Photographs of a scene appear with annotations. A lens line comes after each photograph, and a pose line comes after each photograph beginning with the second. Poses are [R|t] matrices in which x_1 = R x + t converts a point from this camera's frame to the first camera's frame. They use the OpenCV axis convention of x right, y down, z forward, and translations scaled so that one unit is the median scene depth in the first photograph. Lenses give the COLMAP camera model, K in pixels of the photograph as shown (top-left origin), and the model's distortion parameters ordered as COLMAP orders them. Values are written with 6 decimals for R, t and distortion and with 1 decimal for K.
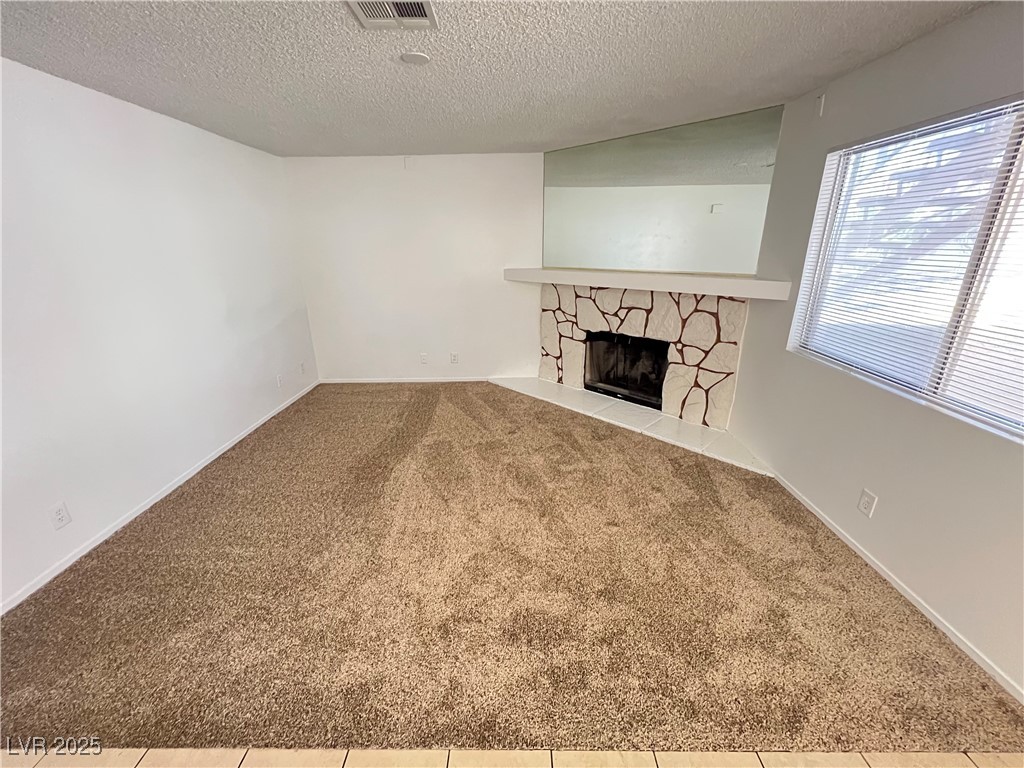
lens RADIAL K [[413.5, 0, 511.5], [0, 413.5, 382.3], [0, 0, 1]] dist [-0.000272, -0.000118]
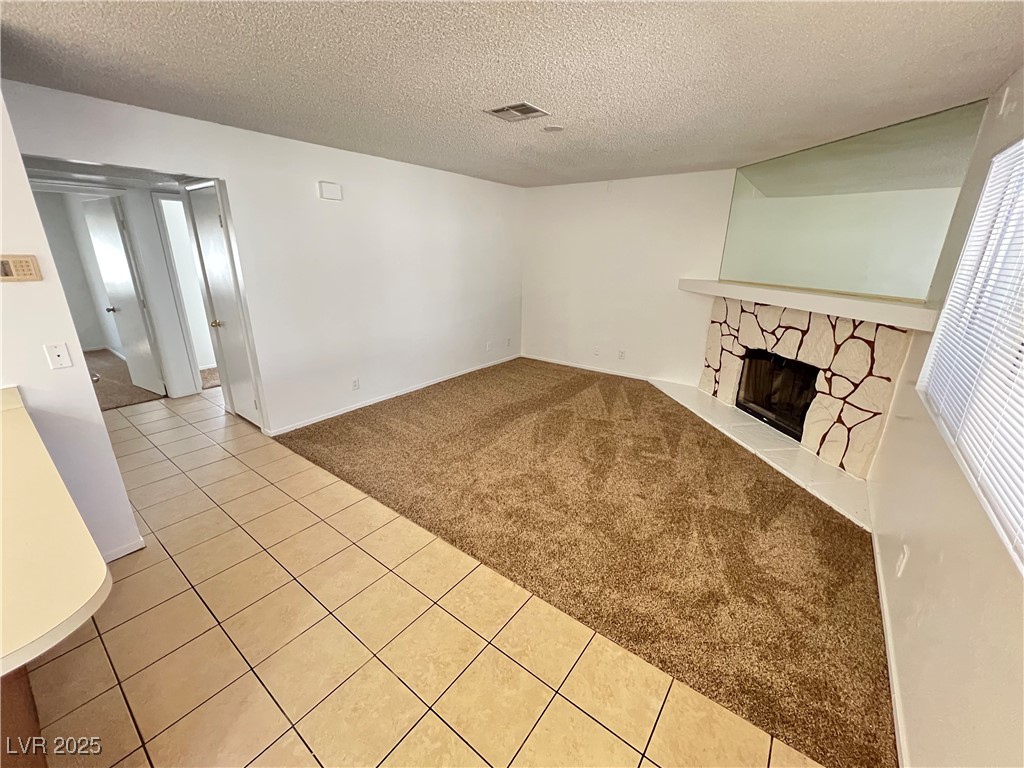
lens RADIAL K [[413.5, 0, 512.3], [0, 413.5, 383.3], [0, 0, 1]] dist [-0.000272, -0.000118]
pose [[0.801874, 0.205351, -0.561097, 0.365445], [-0.215379, 0.975294, 0.049138, 0.035867], [0.557325, 0.081446, 0.826290, -0.127132]]
